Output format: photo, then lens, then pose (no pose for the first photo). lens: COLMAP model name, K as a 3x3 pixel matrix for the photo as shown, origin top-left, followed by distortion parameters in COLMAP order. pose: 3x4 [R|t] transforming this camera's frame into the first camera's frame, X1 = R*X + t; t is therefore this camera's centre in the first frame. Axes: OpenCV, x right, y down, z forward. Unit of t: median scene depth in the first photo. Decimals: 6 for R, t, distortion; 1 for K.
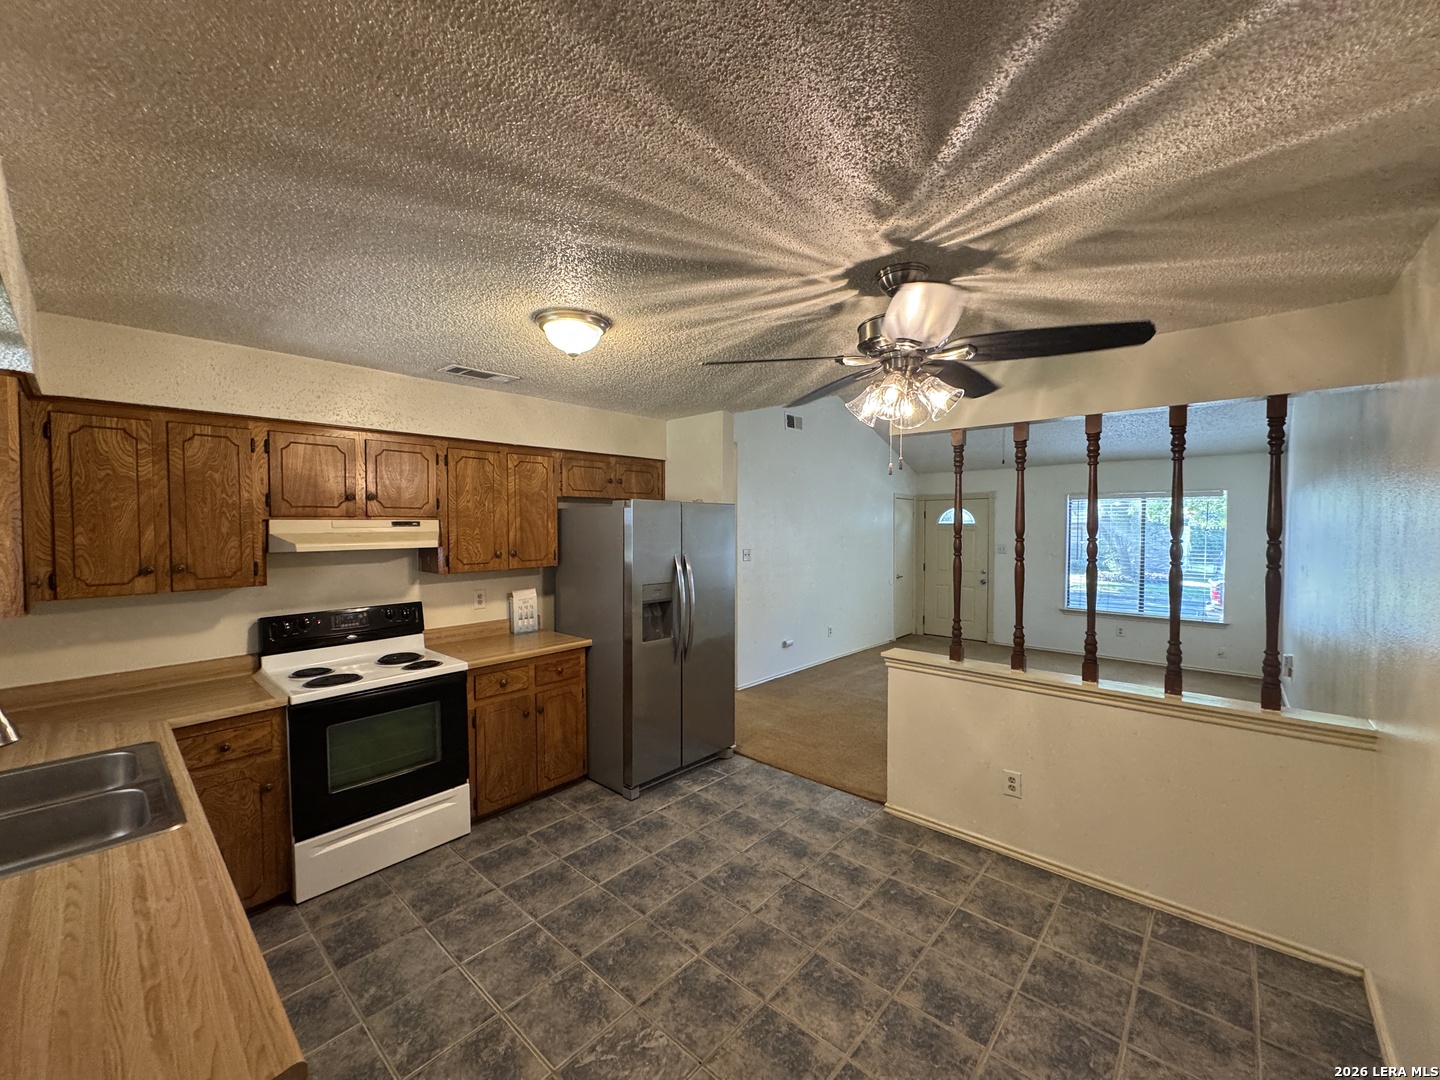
lens RADIAL K [[573.9, 0, 718.4], [0, 573.9, 542.0], [0, 0, 1]] dist [-0.002340, -0.000214]
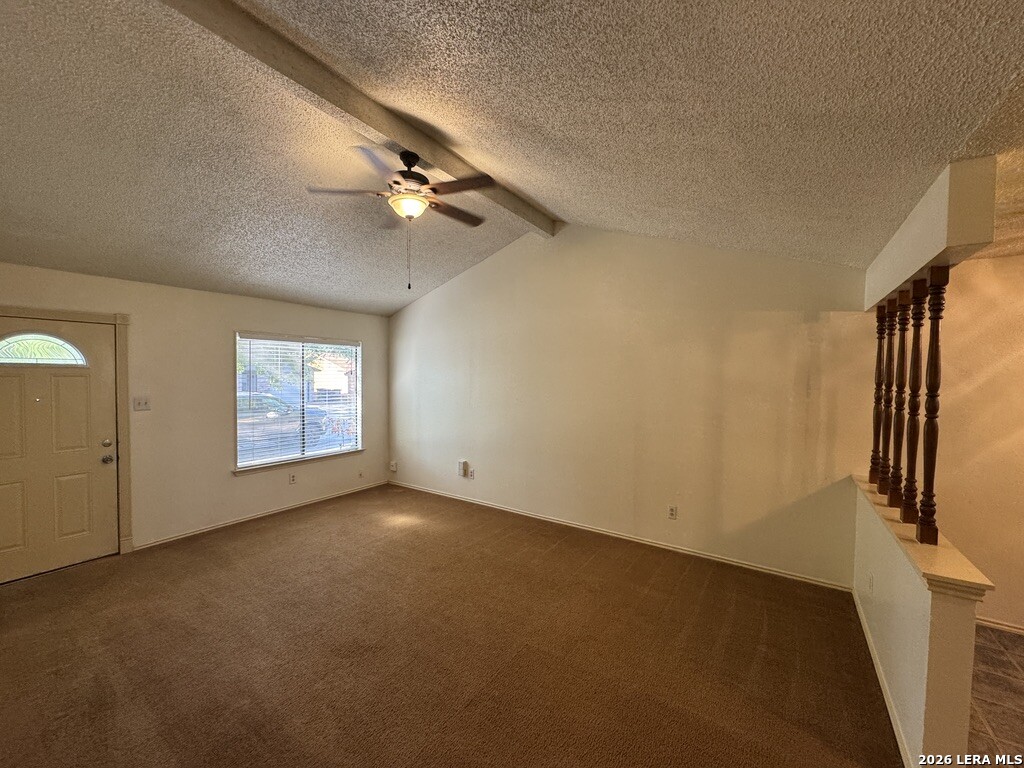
lens RADIAL K [[408.1, 0, 510.9], [0, 408.1, 385.4], [0, 0, 1]] dist [-0.002340, -0.000214]
pose [[-0.143426, -0.037636, 0.988945, -0.074798], [0.015199, 0.999075, 0.040226, -0.058738], [-0.989544, 0.020801, -0.142721, 1.756208]]
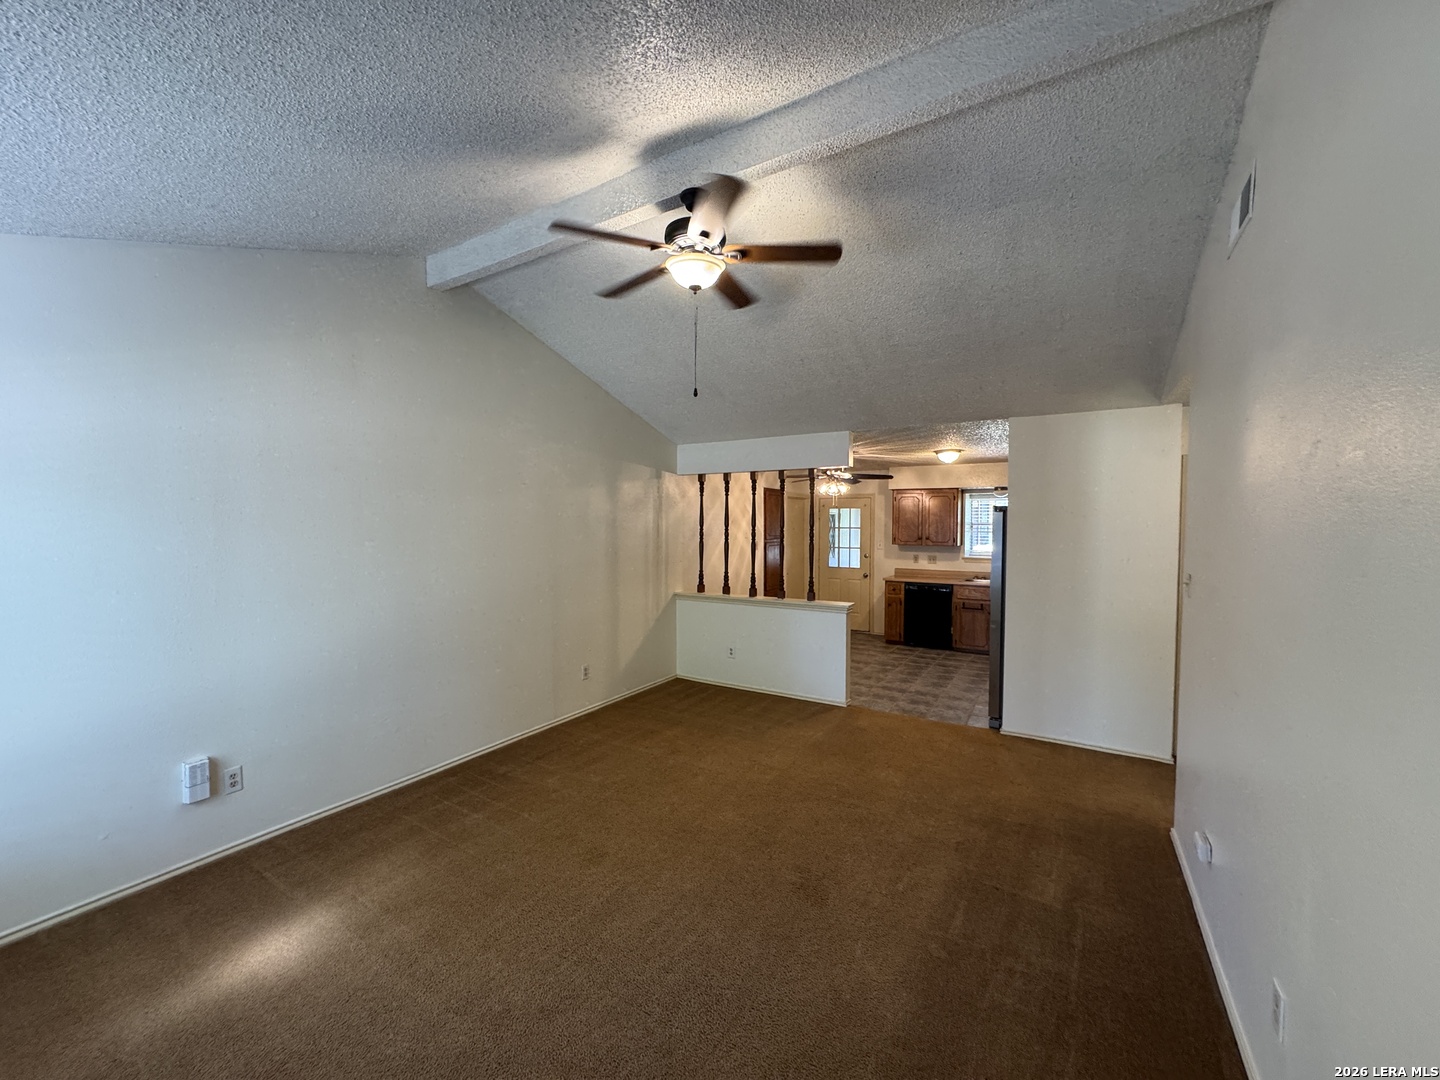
lens RADIAL K [[573.9, 0, 718.4], [0, 573.9, 542.0], [0, 0, 1]] dist [-0.002340, -0.000214]
pose [[-0.983030, 0.001419, -0.183442, 1.055763], [-0.009892, 0.998105, 0.060730, -0.077209], [0.183180, 0.061514, -0.981153, 2.760072]]
